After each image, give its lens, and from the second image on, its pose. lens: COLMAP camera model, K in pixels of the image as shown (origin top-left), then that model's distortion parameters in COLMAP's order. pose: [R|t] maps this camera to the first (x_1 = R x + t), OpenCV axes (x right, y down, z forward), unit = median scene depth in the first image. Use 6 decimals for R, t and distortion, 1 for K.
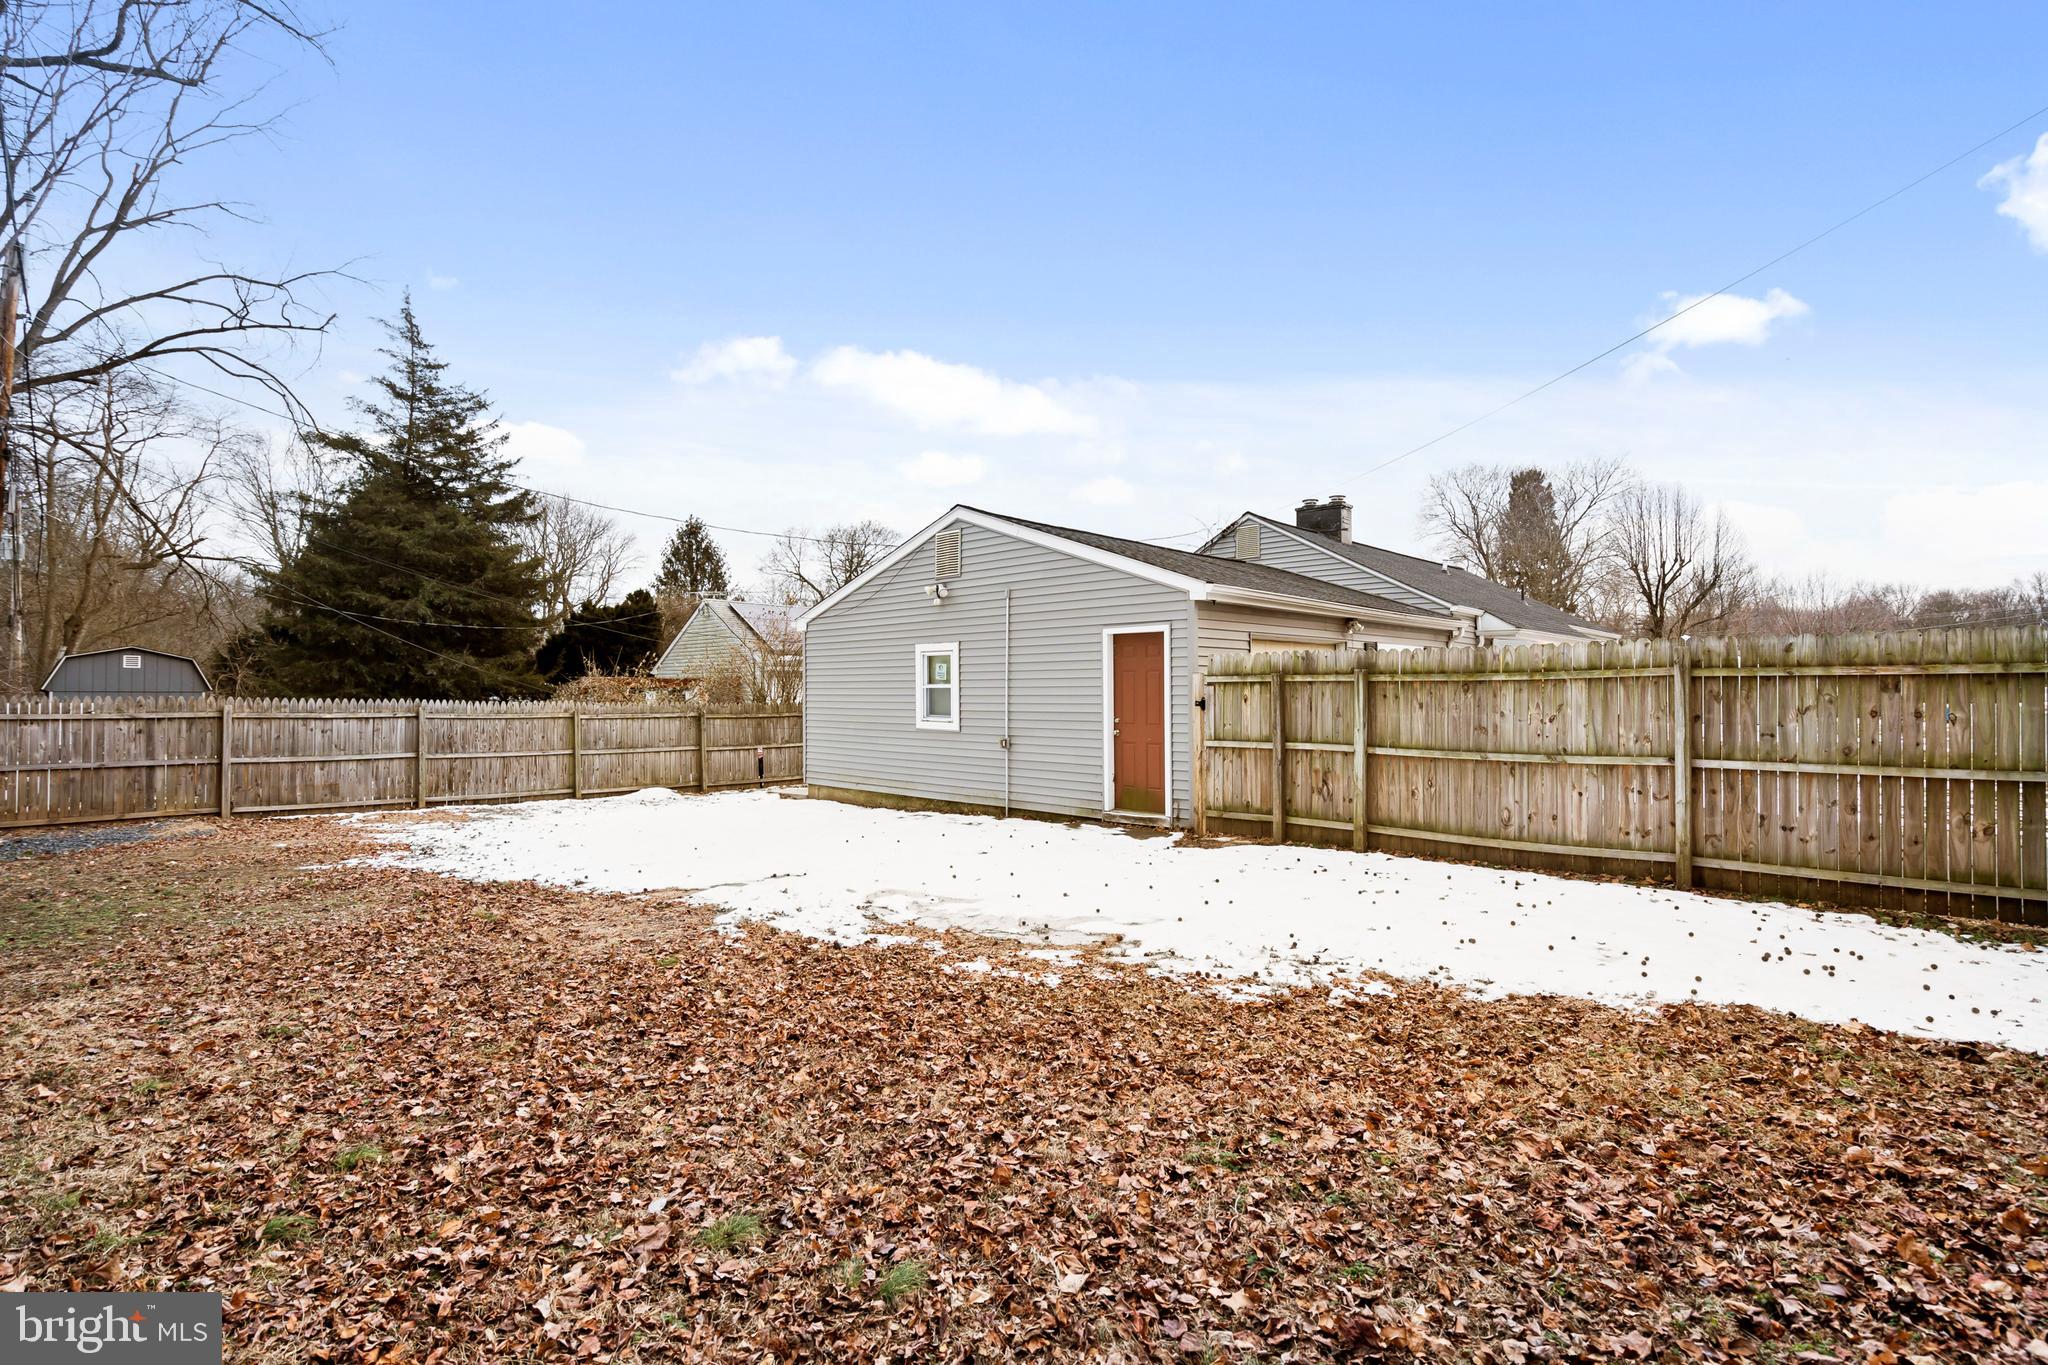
lens RADIAL K [[930.6, 0, 1027.3], [0, 930.6, 692.4], [0, 0, 1]] dist [-0.003851, 0.000786]
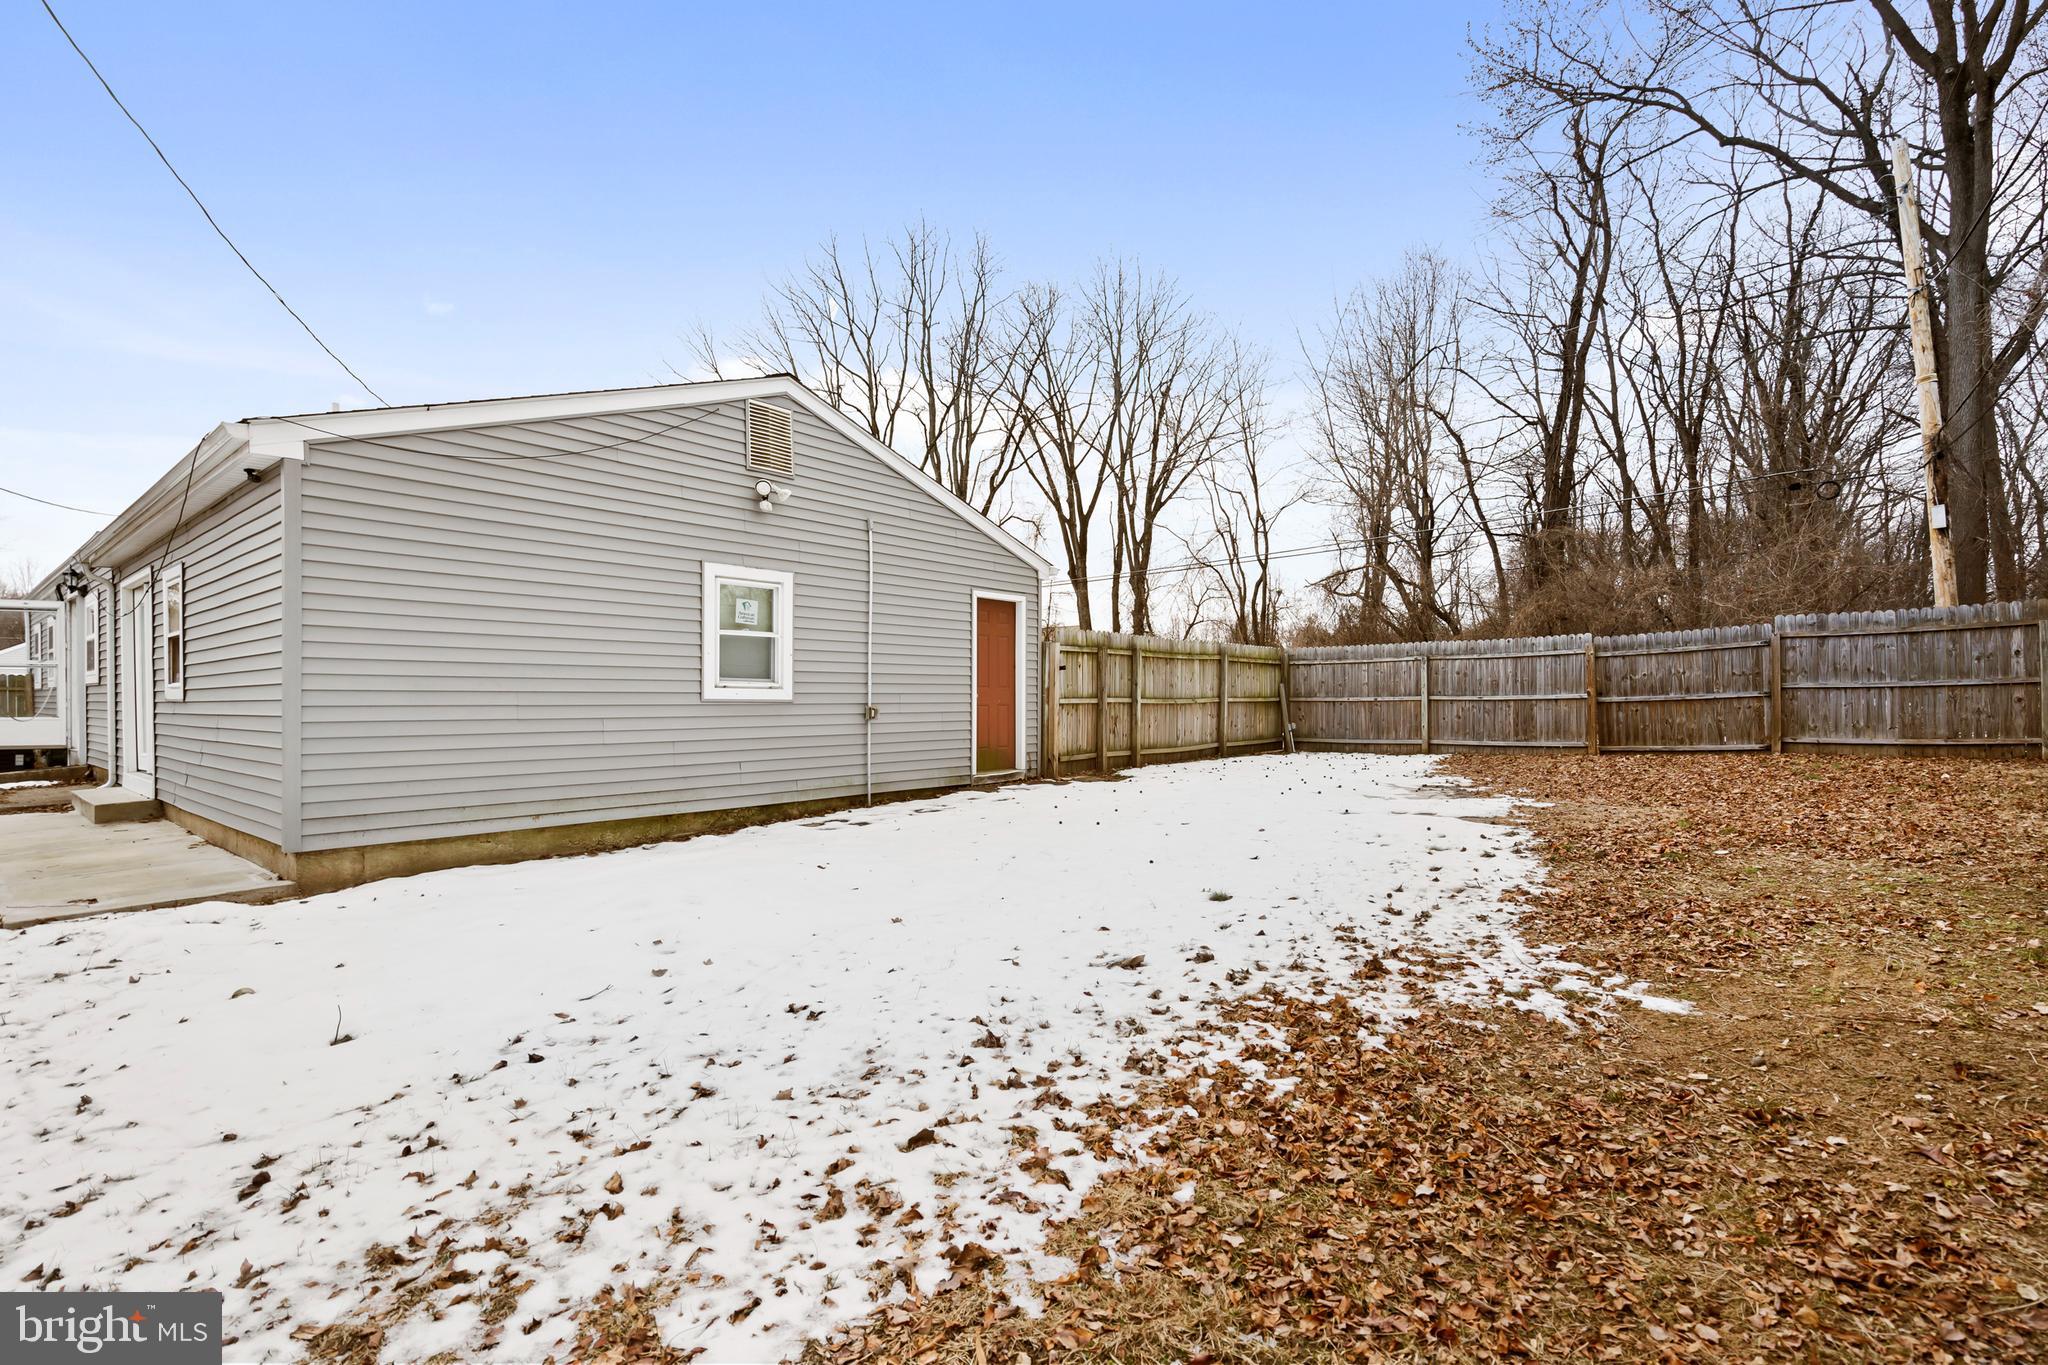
lens RADIAL K [[930.6, 0, 996.0], [0, 930.6, 709.3], [0, 0, 1]] dist [-0.003851, 0.000786]
pose [[-0.050173, -0.011292, 0.998677, -0.765431], [-0.003037, 0.999933, 0.011154, 0.039097], [-0.998736, -0.002473, -0.050204, 0.869556]]
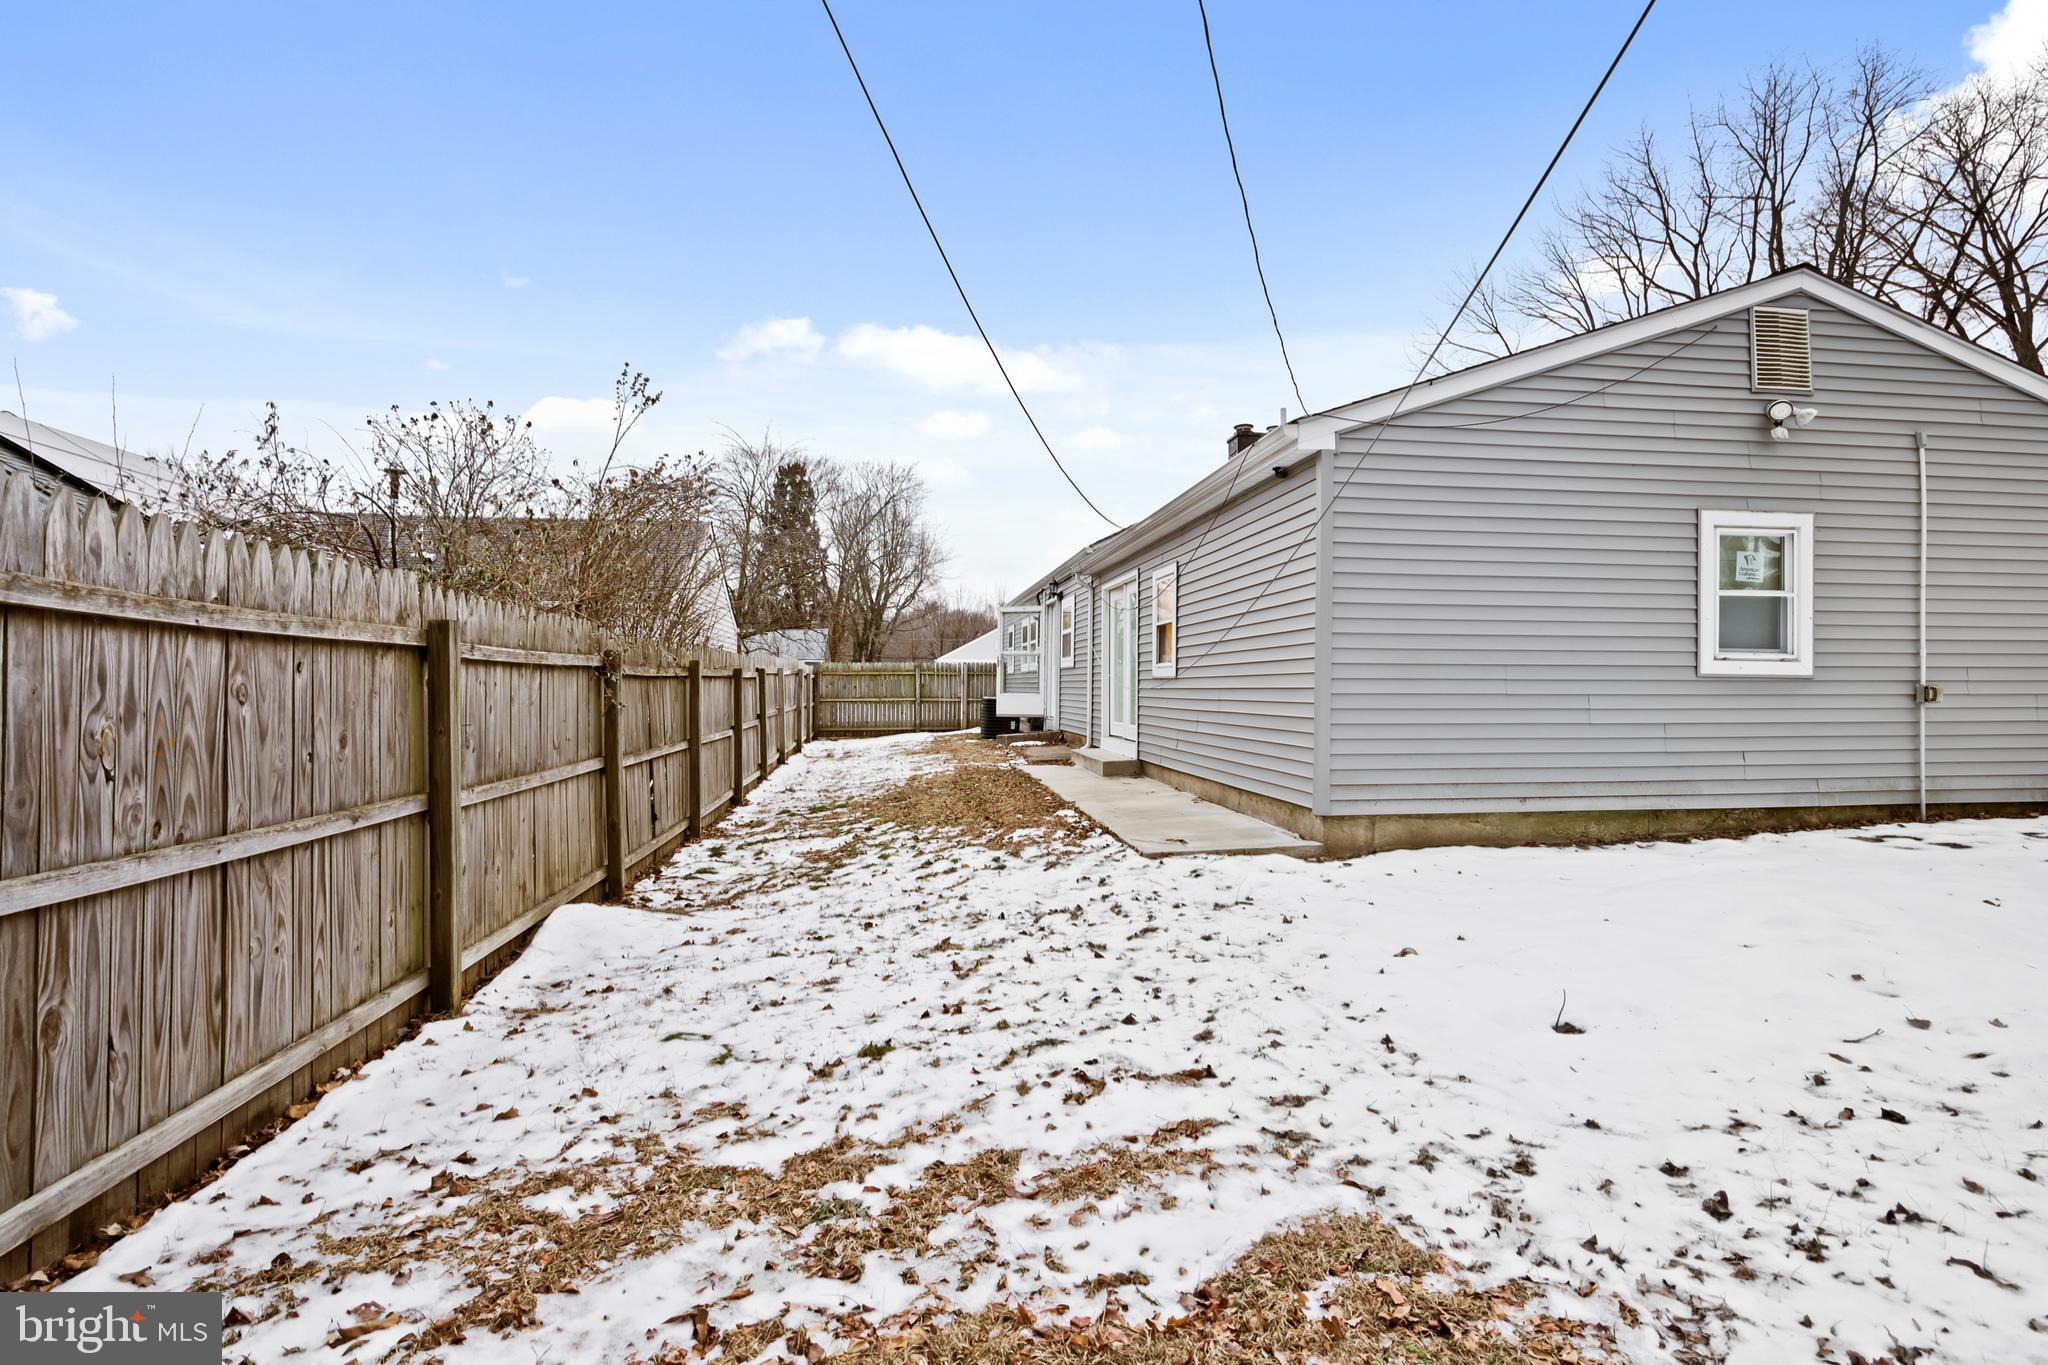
lens RADIAL K [[930.6, 0, 1008.8], [0, 930.6, 667.1], [0, 0, 1]] dist [-0.003851, 0.000786]
pose [[0.617943, 0.016948, 0.786040, -0.780899], [-0.004613, 0.999829, -0.017930, 0.047099], [-0.786209, 0.007453, 0.617915, 1.019461]]
